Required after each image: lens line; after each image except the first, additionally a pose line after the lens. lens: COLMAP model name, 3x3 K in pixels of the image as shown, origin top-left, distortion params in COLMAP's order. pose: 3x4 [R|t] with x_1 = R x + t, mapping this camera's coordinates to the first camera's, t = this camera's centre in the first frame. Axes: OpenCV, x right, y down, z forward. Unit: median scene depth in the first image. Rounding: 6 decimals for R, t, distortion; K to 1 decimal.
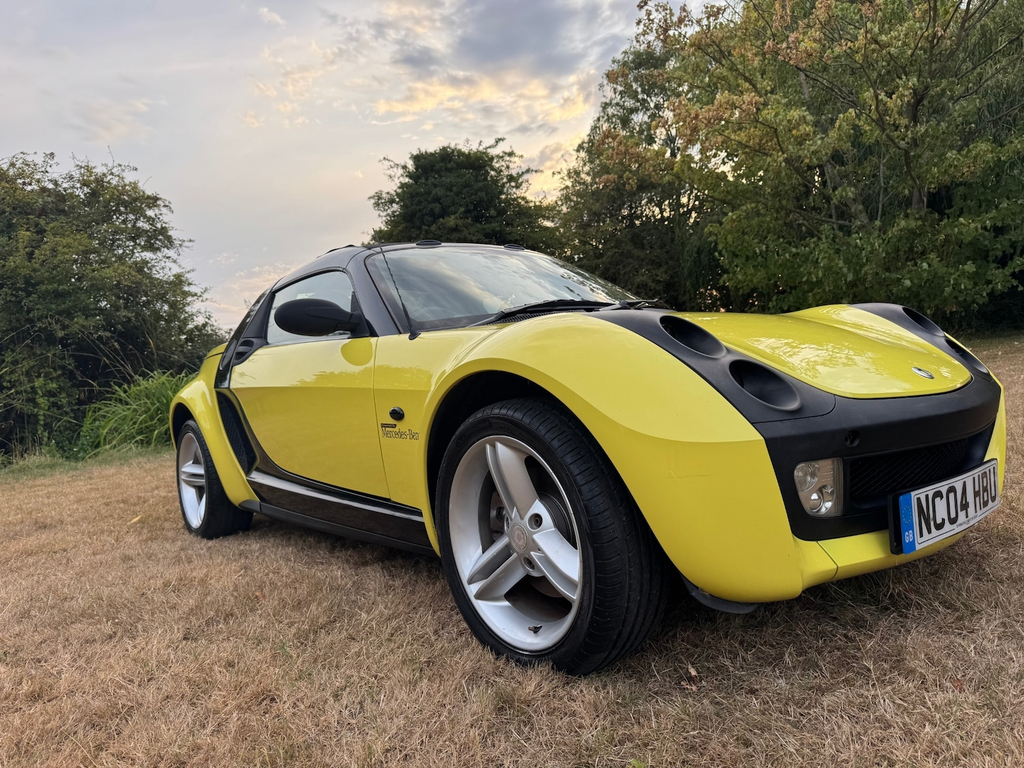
lens RADIAL K [[721.9, 0, 510.3], [0, 721.9, 385.3], [0, 0, 1]] dist [0.019083, -0.025569]
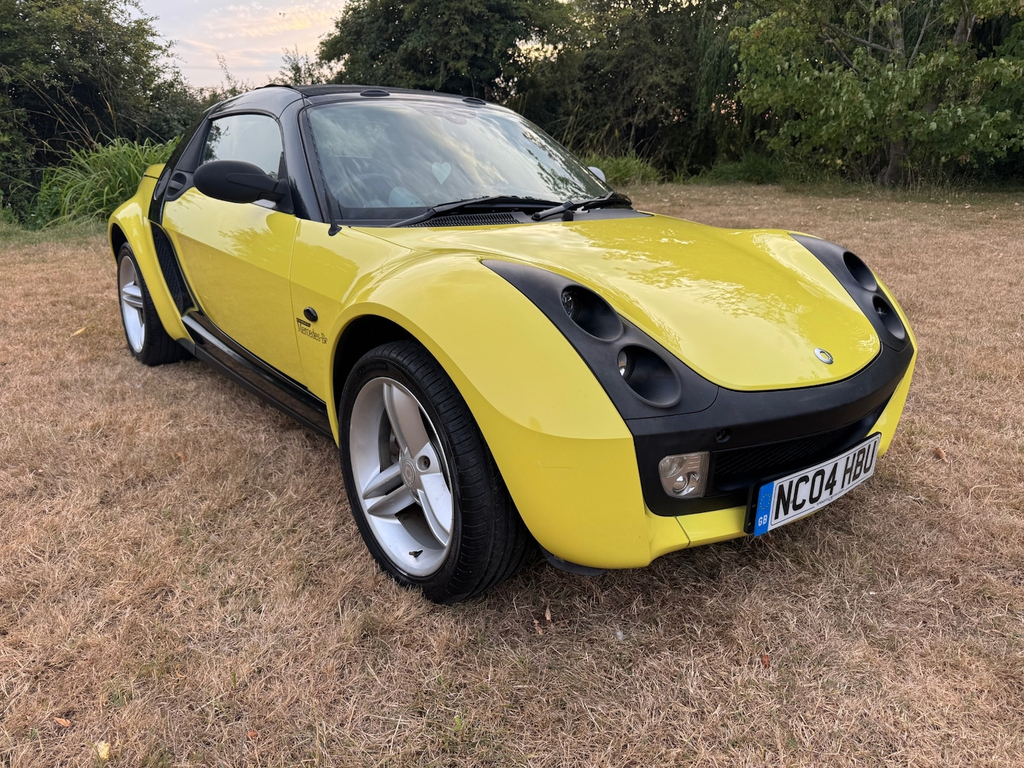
lens RADIAL K [[721.9, 0, 521.0], [0, 721.9, 386.7], [0, 0, 1]] dist [0.019083, -0.025569]
pose [[0.993578, 0.102812, 0.047244, 0.086235], [-0.112028, 0.952474, 0.283273, -0.169469], [-0.015875, -0.286746, 0.957875, 0.025298]]
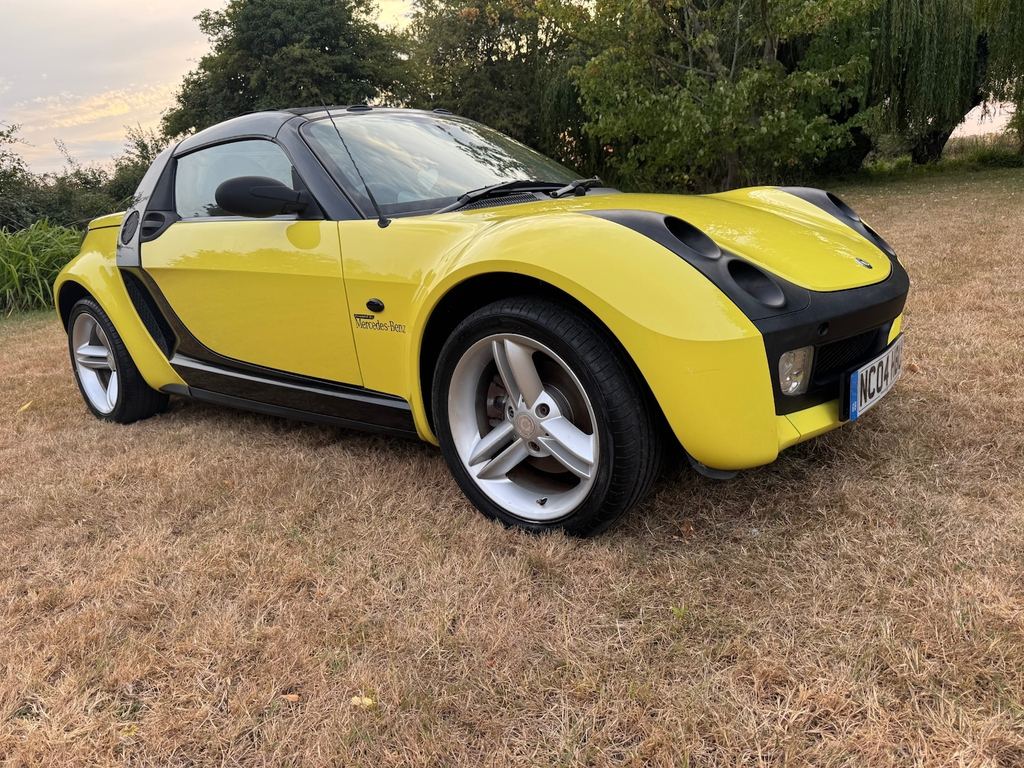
lens RADIAL K [[715.3, 0, 512.1], [0, 715.3, 390.6], [0, 0, 1]] dist [0.037959, -0.044261]
pose [[0.978418, -0.050487, 0.200372, -0.169344], [0.006110, 0.976337, 0.216168, -0.055433], [-0.206544, -0.210279, 0.955574, -0.013323]]
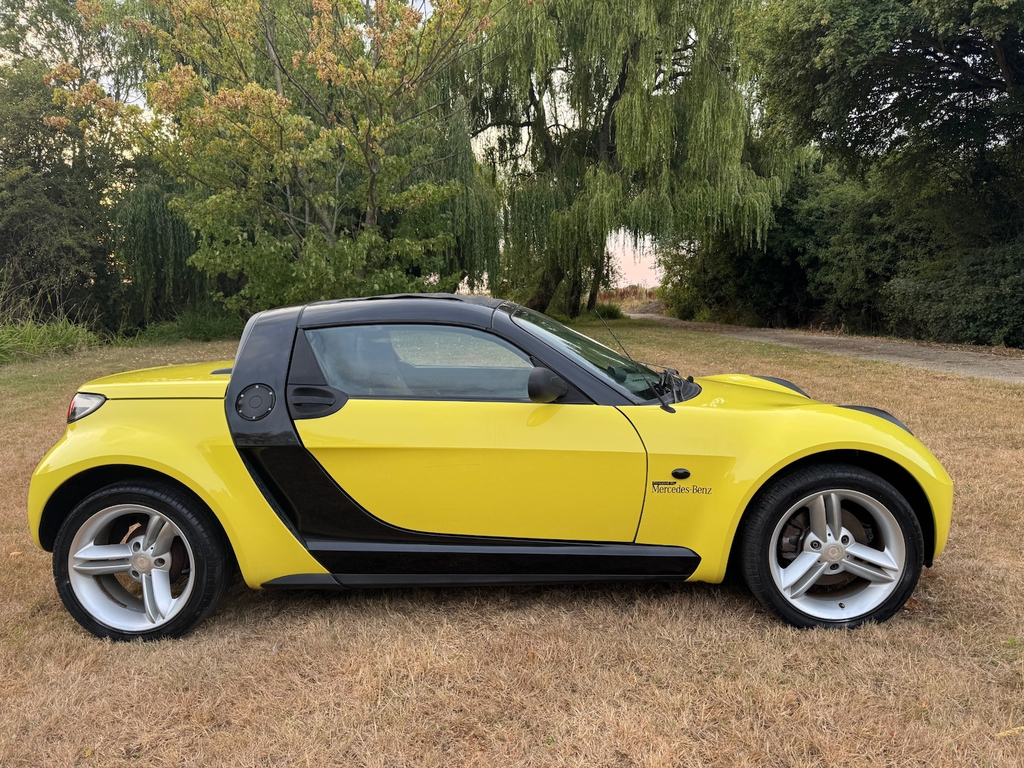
lens RADIAL K [[715.3, 0, 513.5], [0, 715.3, 380.5], [0, 0, 1]] dist [0.037959, -0.044261]
pose [[0.649861, -0.001338, 0.760052, -1.243236], [-0.022878, 0.999511, 0.021321, -0.135822], [-0.759709, -0.031244, 0.649512, 0.403257]]
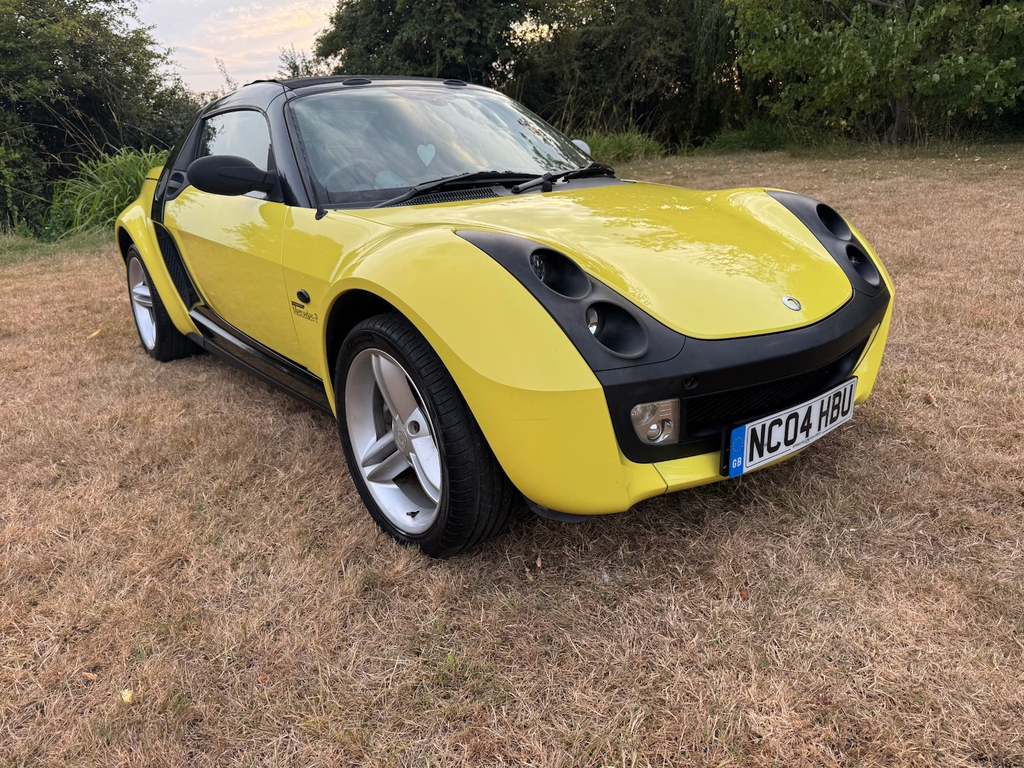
lens RADIAL K [[721.9, 0, 516.3], [0, 721.9, 384.3], [0, 0, 1]] dist [0.019083, -0.025569]
pose [[0.998852, 0.044863, 0.016816, 0.128297], [-0.047847, 0.952271, 0.301481, -0.158881], [-0.002488, -0.301939, 0.953324, -0.020466]]
